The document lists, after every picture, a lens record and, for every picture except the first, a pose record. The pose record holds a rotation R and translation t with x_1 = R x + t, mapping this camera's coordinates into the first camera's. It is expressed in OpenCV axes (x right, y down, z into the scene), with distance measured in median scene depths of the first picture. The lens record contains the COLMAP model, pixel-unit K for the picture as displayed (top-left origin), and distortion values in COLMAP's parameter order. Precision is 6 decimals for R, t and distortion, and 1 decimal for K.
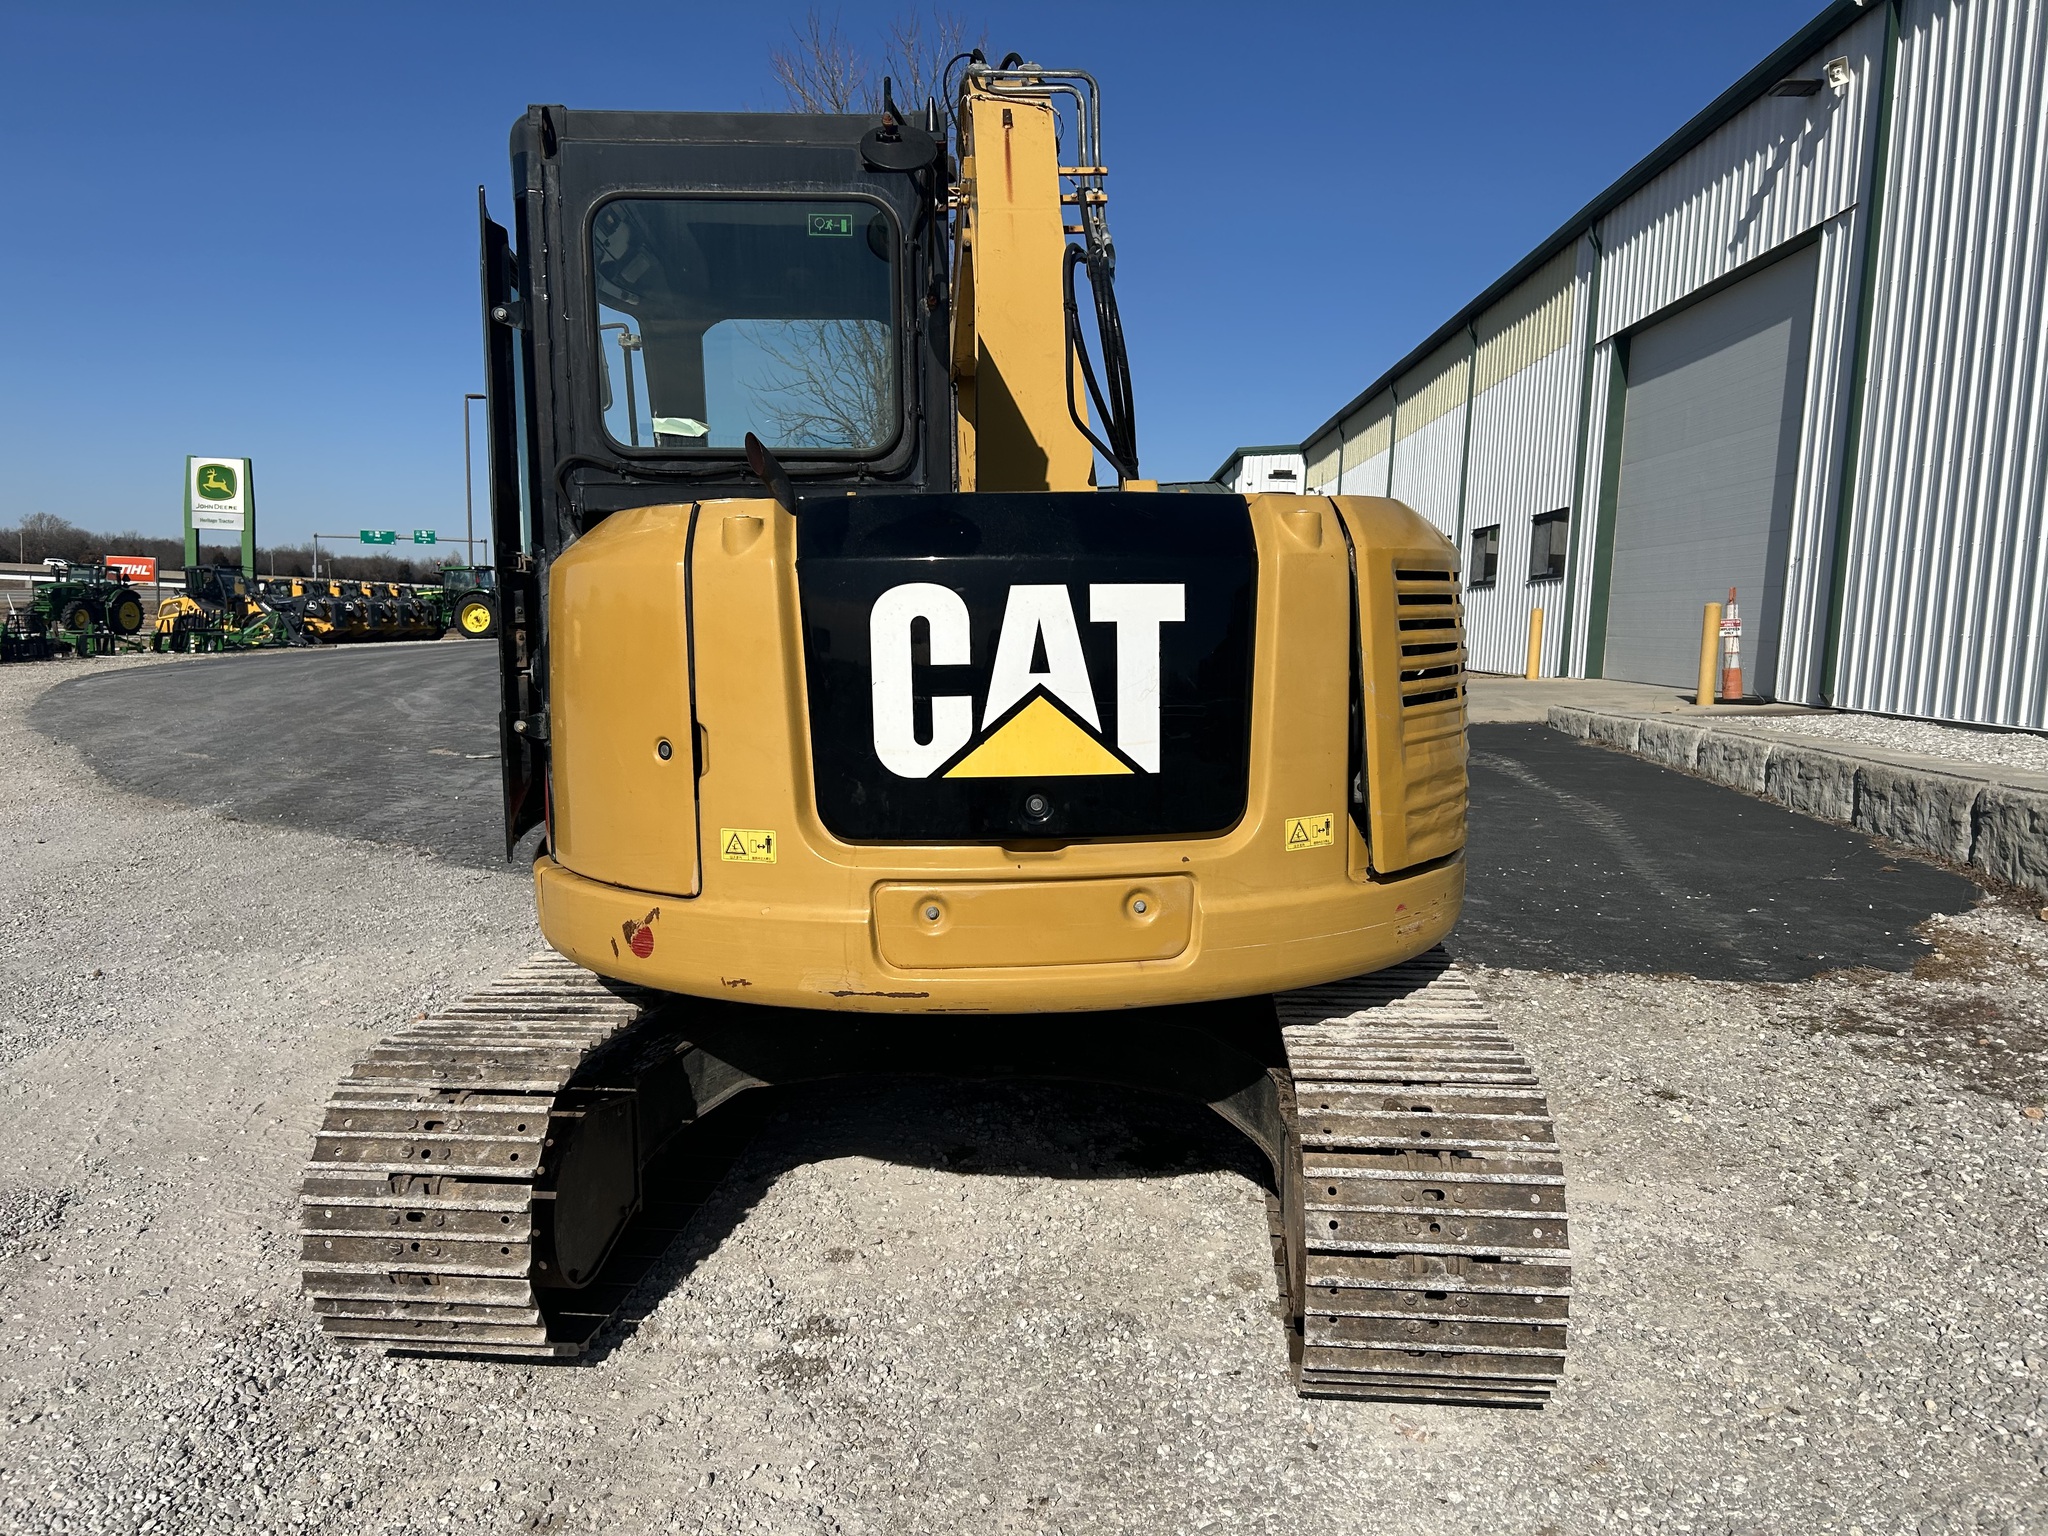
lens RADIAL K [[1539.0, 0, 962.1], [0, 1539.0, 771.0], [0, 0, 1]] dist [0.052230, -0.062010]
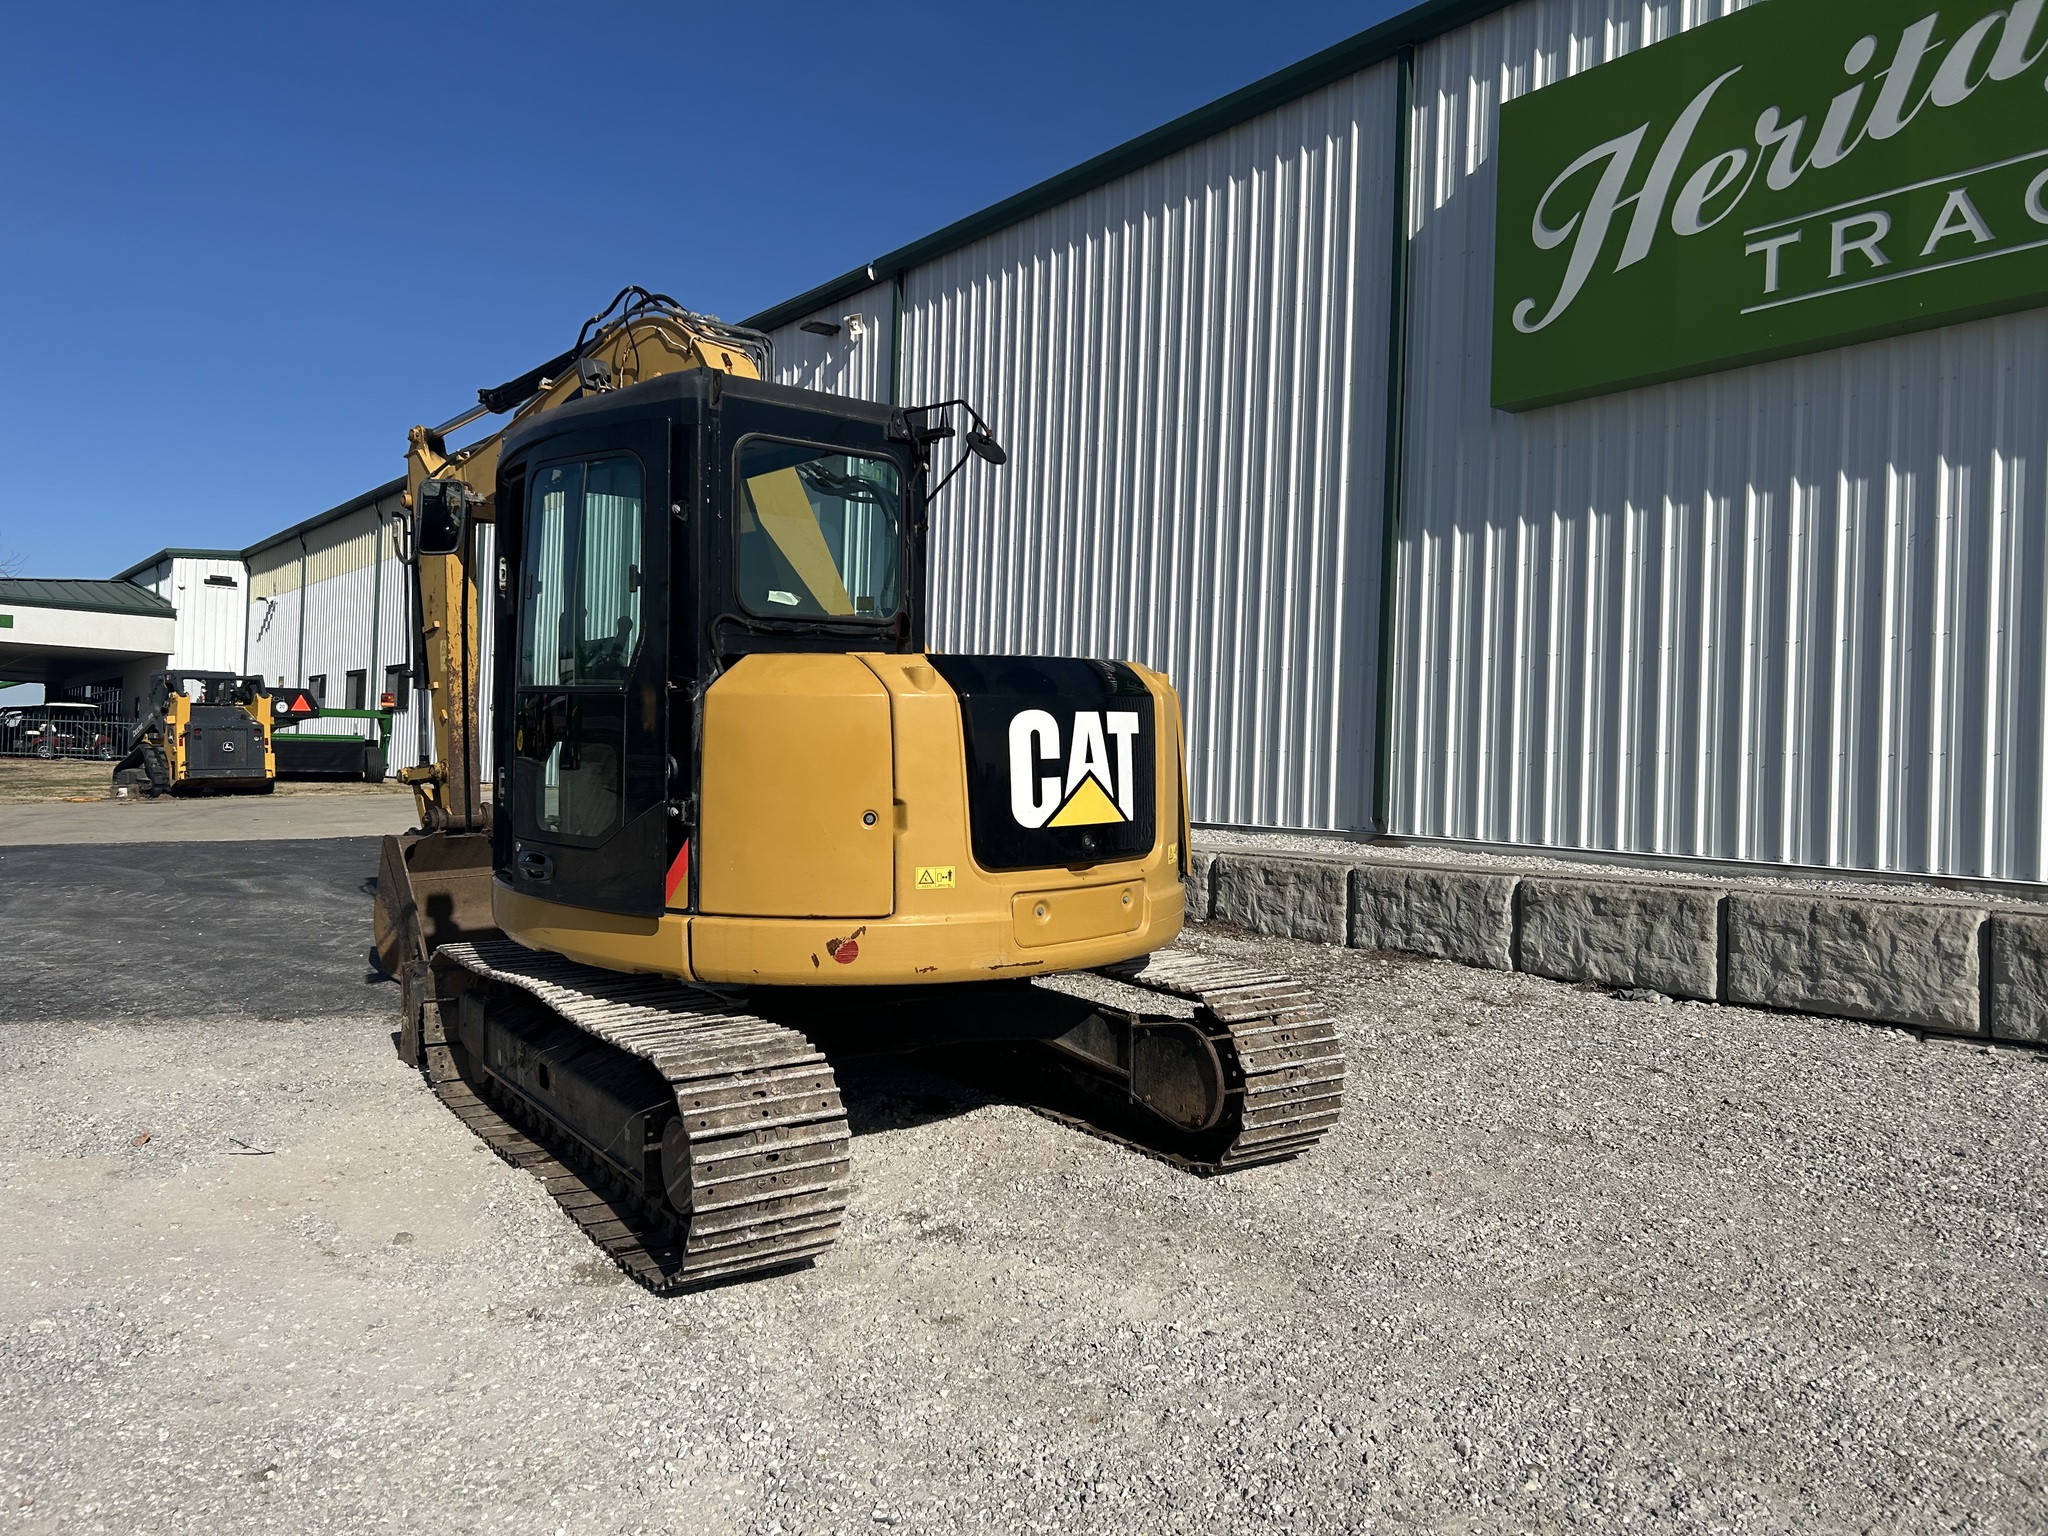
lens RADIAL K [[1557.1, 0, 960.4], [0, 1557.1, 729.4], [0, 0, 1]] dist [0.058749, -0.062837]
pose [[0.769531, 0.004364, 0.638594, -1.132279], [0.060007, 0.995058, -0.079111, 0.026280], [-0.635783, 0.099199, 0.765467, -0.223876]]
